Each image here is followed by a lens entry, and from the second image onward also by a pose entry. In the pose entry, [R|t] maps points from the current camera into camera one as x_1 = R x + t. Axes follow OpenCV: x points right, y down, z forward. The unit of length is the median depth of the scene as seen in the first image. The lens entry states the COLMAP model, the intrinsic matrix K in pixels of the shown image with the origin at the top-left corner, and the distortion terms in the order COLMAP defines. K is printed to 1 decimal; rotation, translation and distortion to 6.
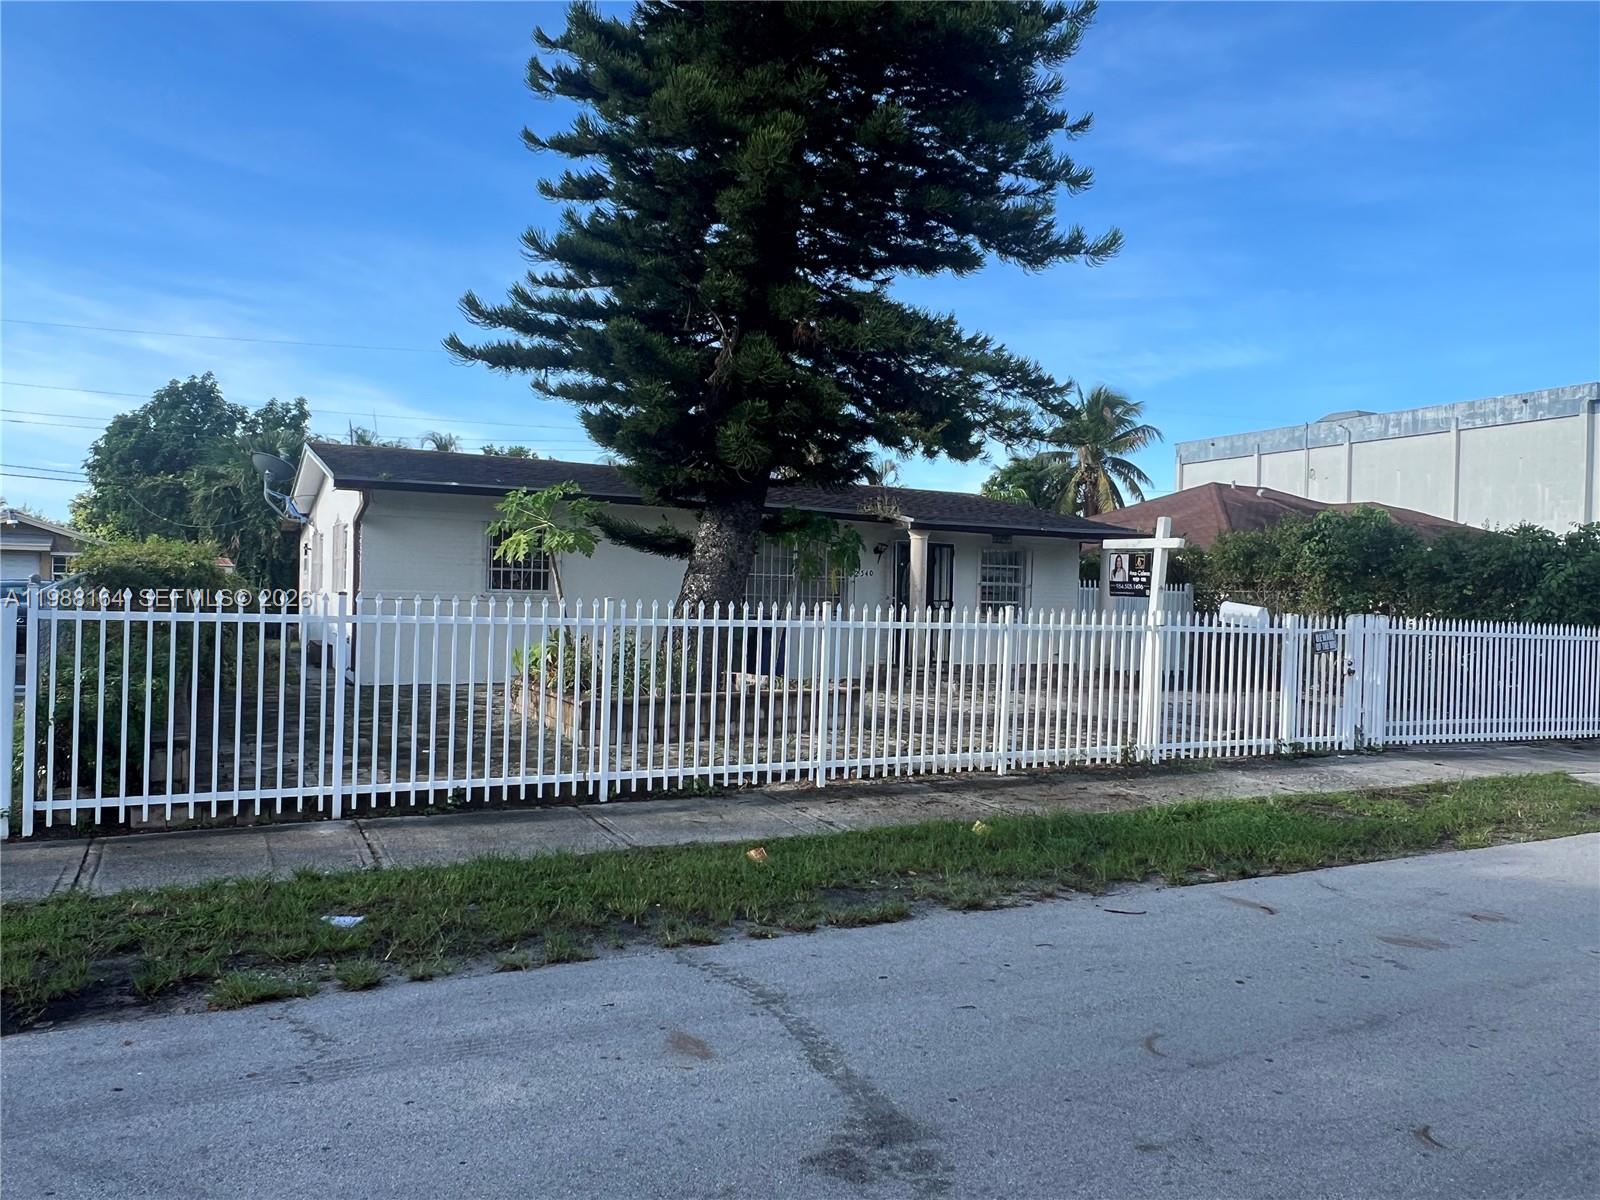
lens RADIAL K [[1144.0, 0, 801.3], [0, 1144.0, 608.4], [0, 0, 1]] dist [0.004394, -0.000564]
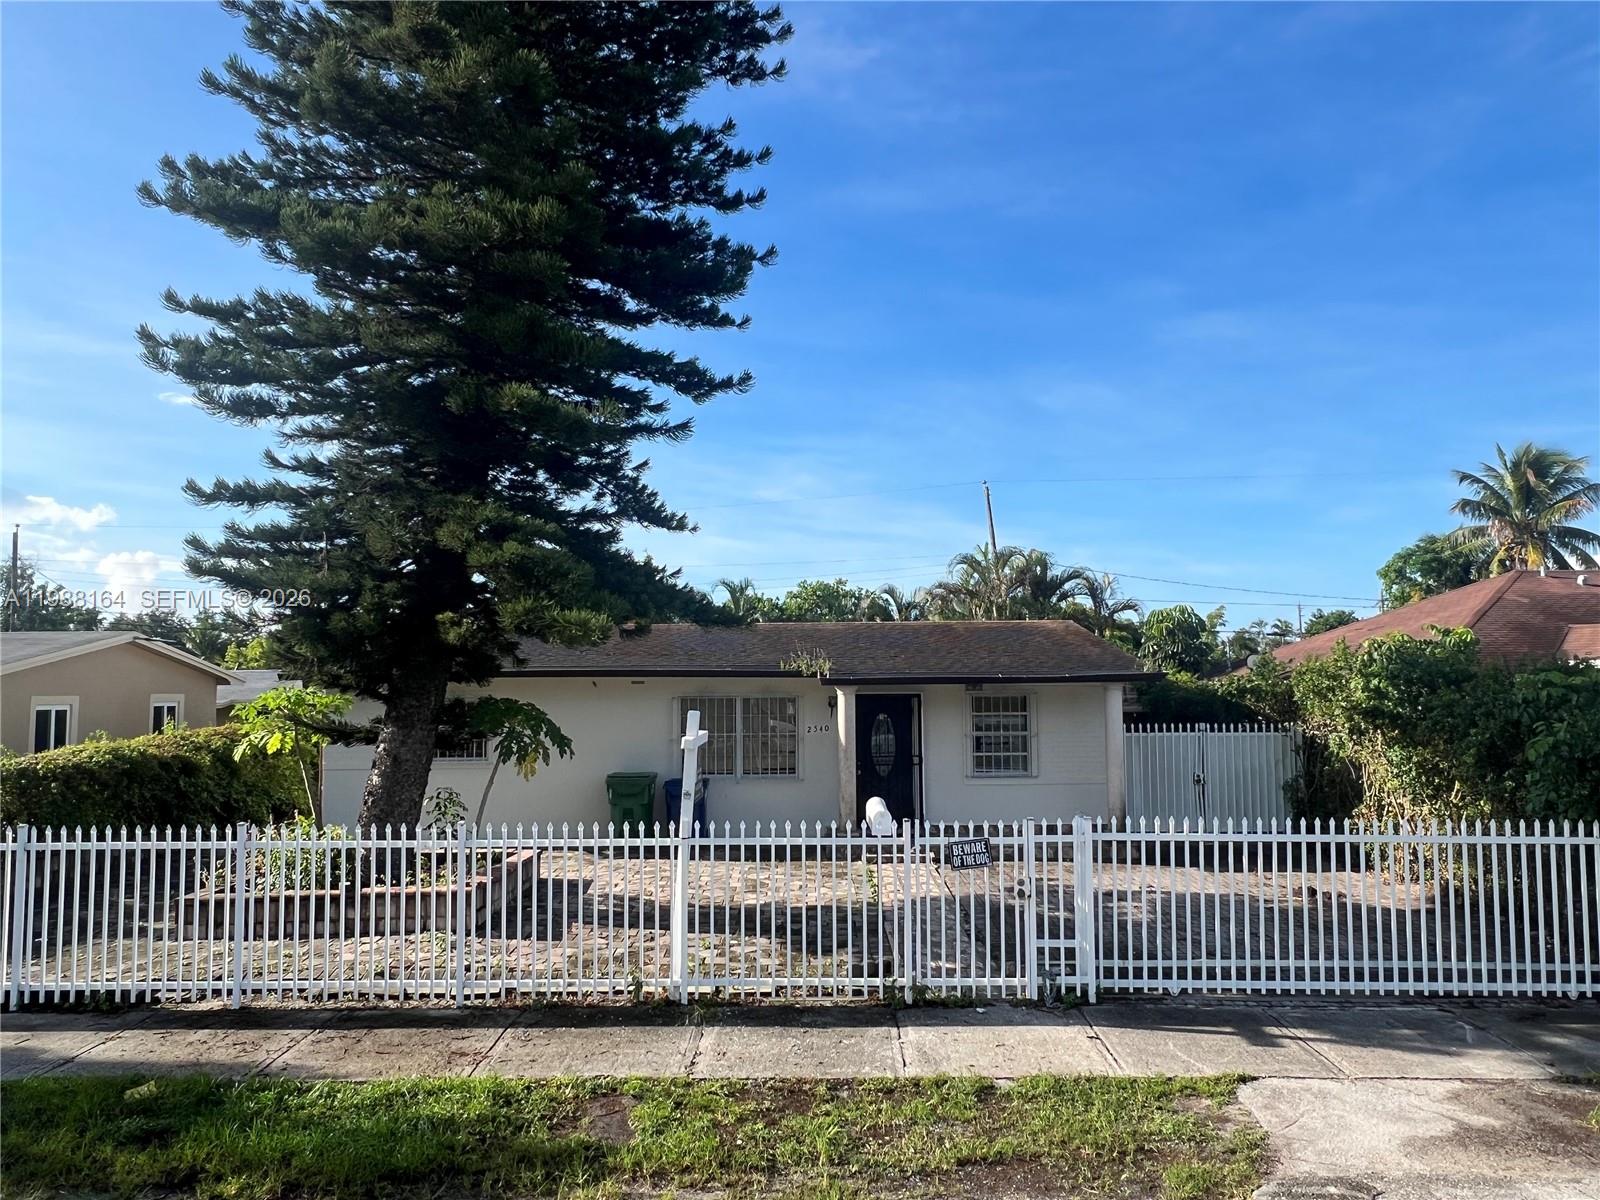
lens RADIAL K [[1079.7, 0, 798.8], [0, 1079.7, 599.4], [0, 0, 1]] dist [-0.001249, -0.000833]
pose [[0.878941, -0.070568, -0.471682, 0.726517], [0.025960, 0.994605, -0.100429, -0.073737], [0.476224, 0.076027, 0.876031, 0.294382]]
